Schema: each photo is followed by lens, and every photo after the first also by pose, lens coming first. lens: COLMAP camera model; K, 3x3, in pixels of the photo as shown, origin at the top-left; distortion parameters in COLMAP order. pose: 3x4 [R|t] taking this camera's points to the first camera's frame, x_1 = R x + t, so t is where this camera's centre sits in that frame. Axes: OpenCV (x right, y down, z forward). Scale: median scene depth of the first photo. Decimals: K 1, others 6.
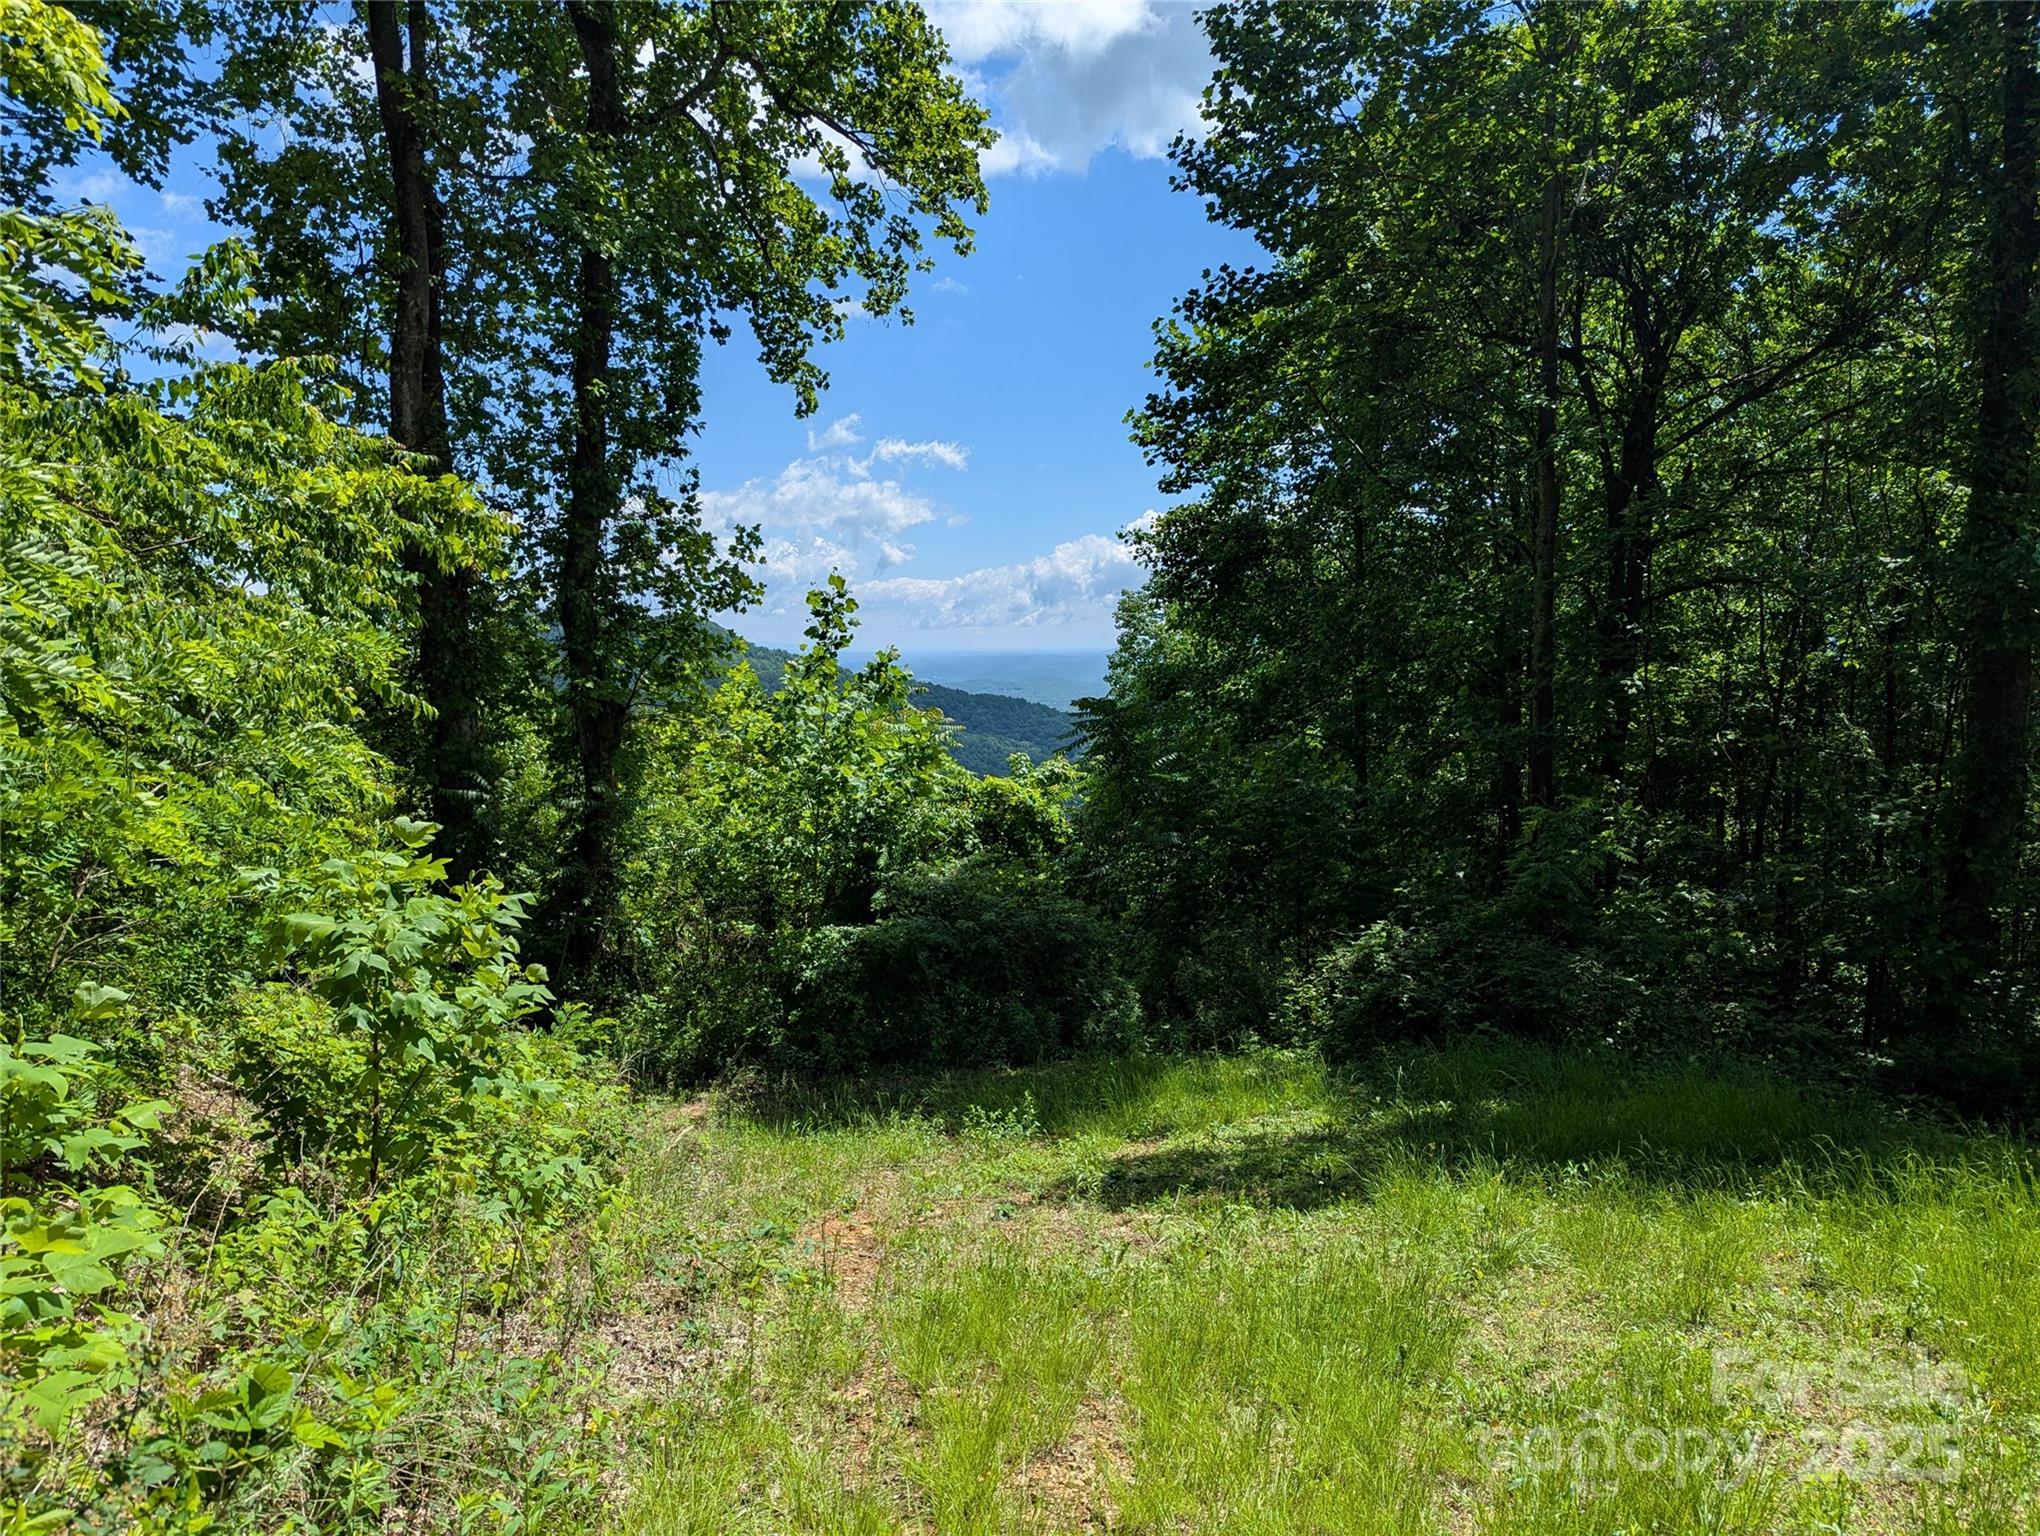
lens RADIAL K [[1451.5, 0, 1005.8], [0, 1451.5, 780.2], [0, 0, 1]] dist [0.071672, -0.055526]
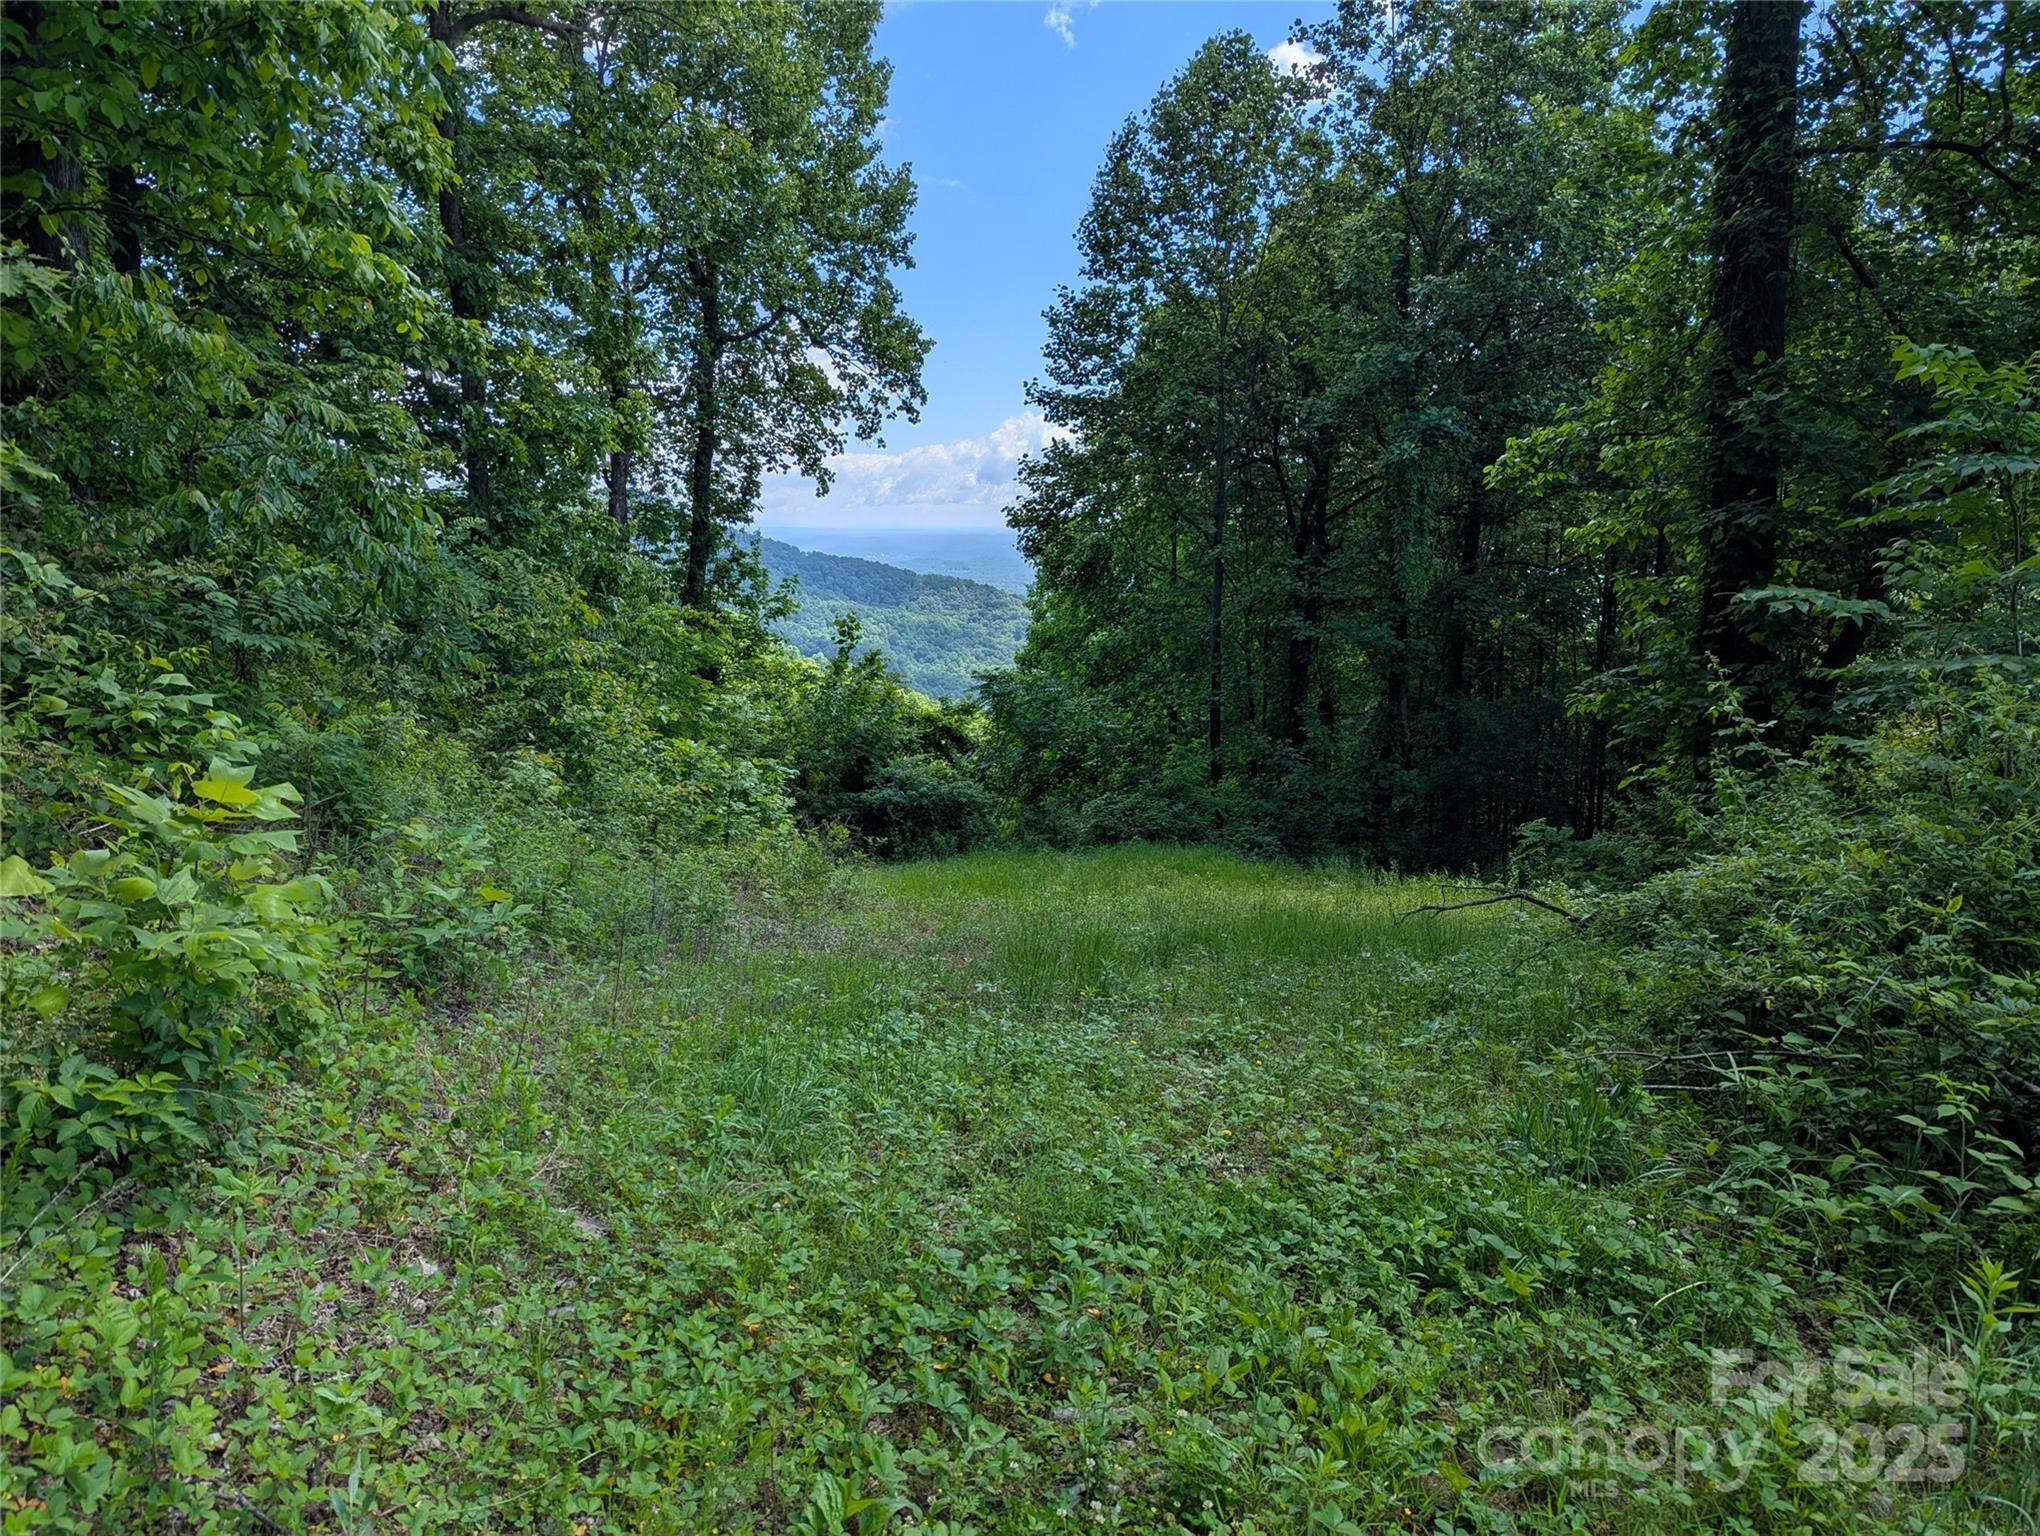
lens RADIAL K [[1451.5, 0, 992.6], [0, 1451.5, 757.1], [0, 0, 1]] dist [0.071672, -0.055526]
pose [[0.999474, 0.010382, 0.030740, 0.015380], [-0.012338, 0.997866, 0.064124, -0.059950], [-0.030008, -0.064470, 0.997468, -0.759450]]
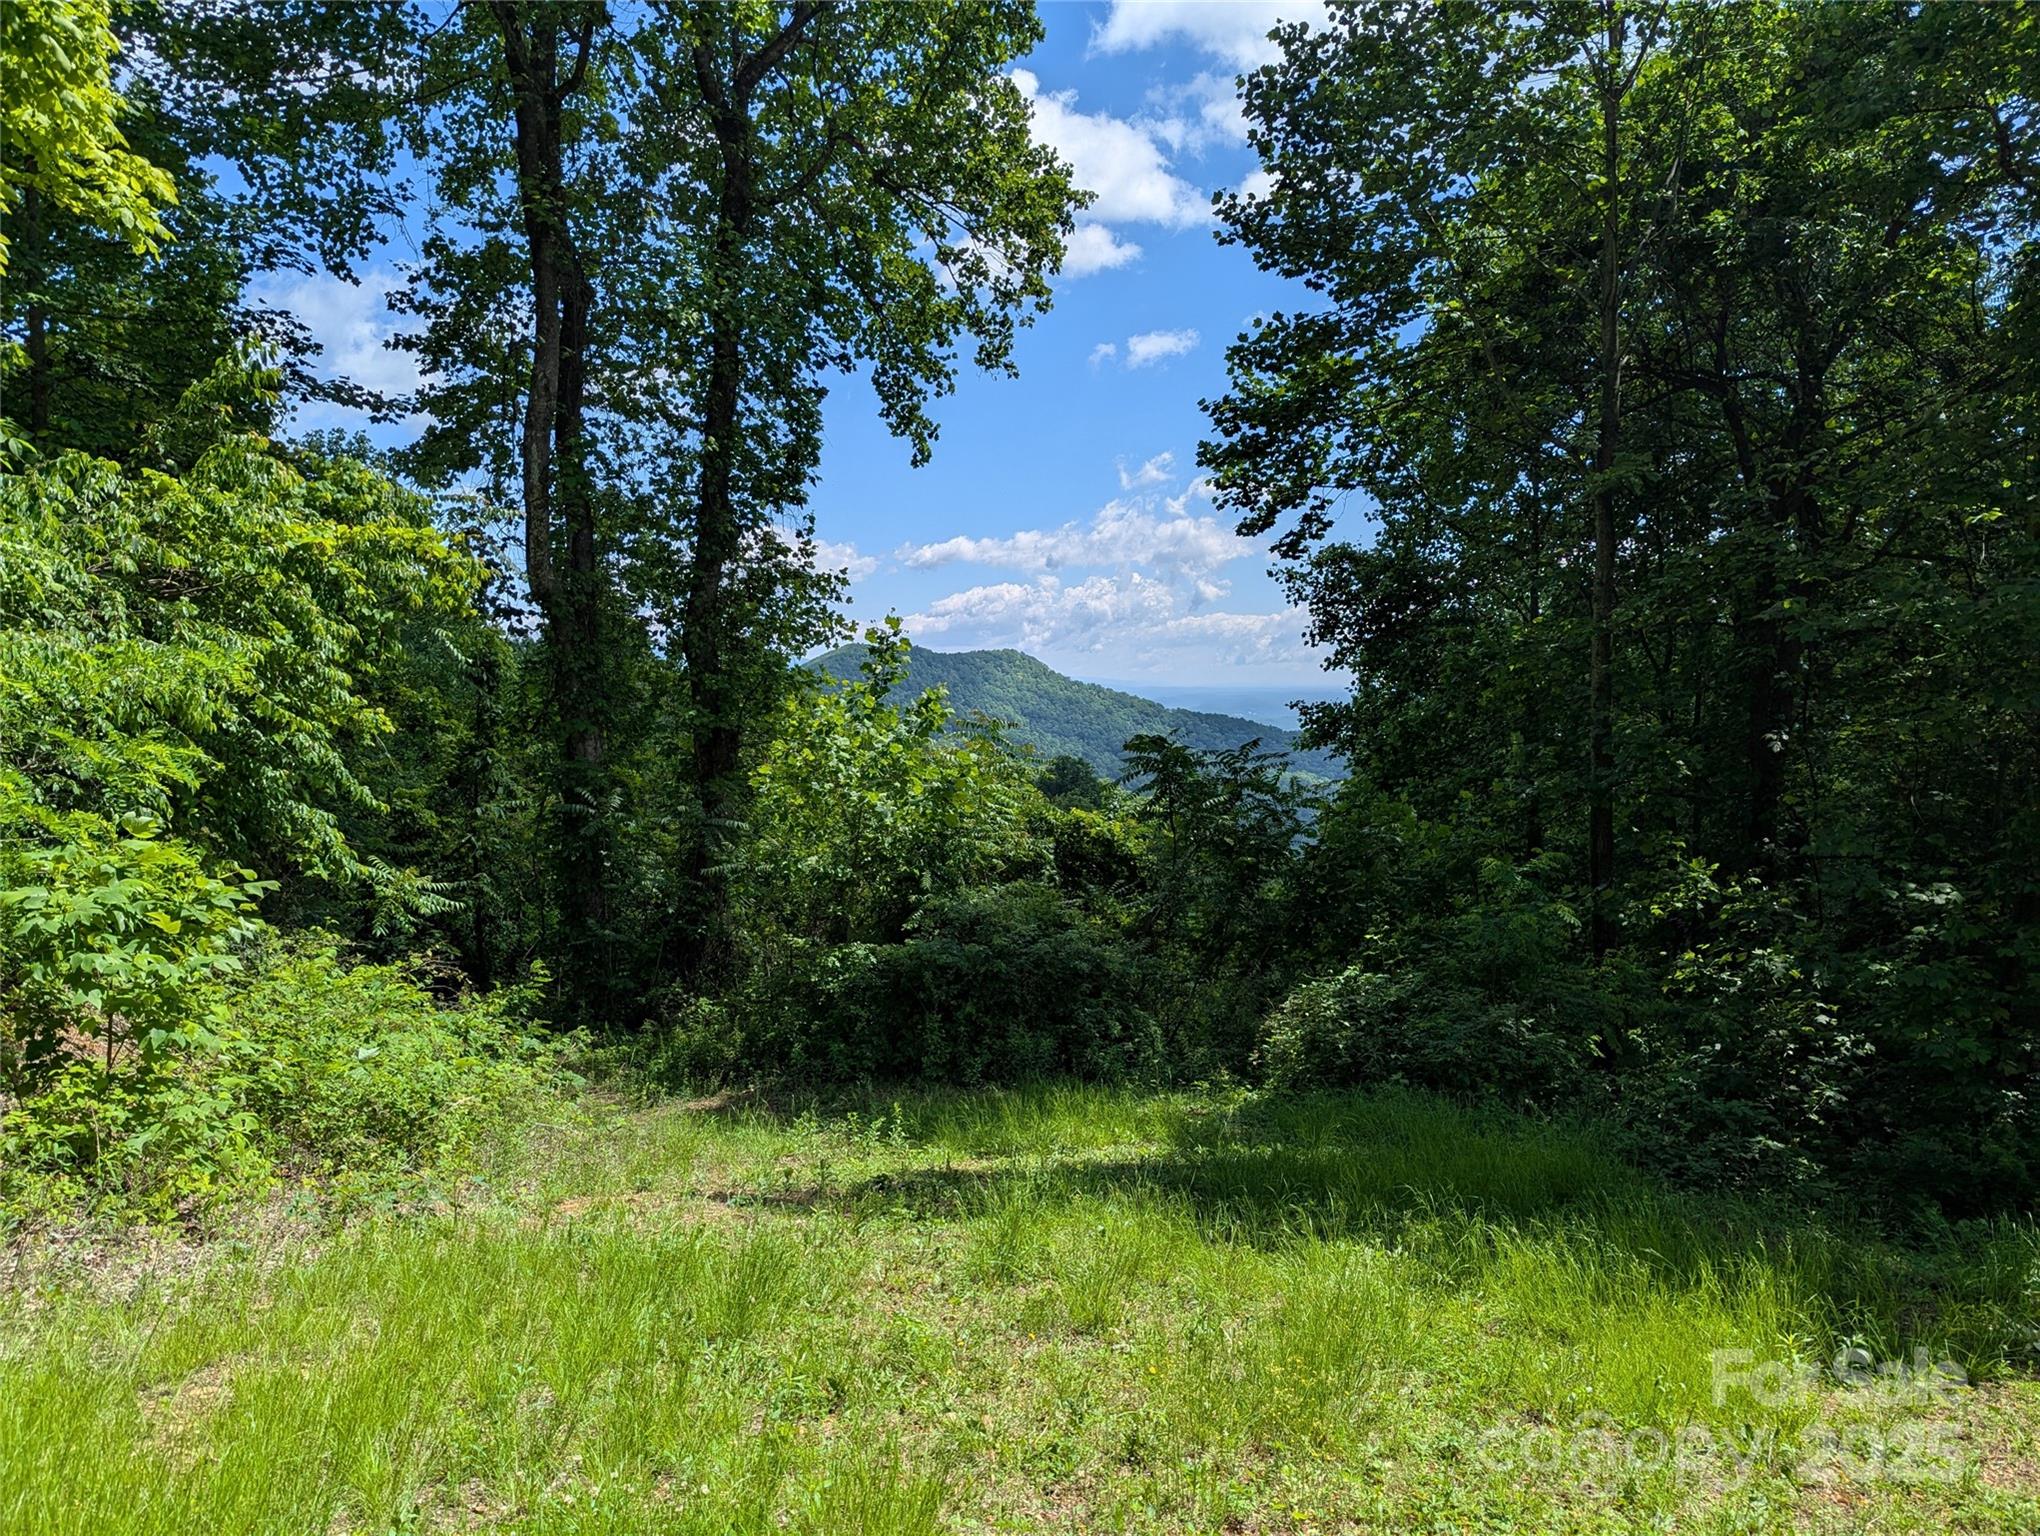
lens RADIAL K [[1451.5, 0, 1009.5], [0, 1451.5, 764.9], [0, 0, 1]] dist [0.071672, -0.055526]
pose [[0.977549, 0.027070, -0.208963, 0.161580], [-0.034308, 0.998927, -0.031095, -0.000699], [0.207897, 0.037566, 0.977429, -0.016080]]
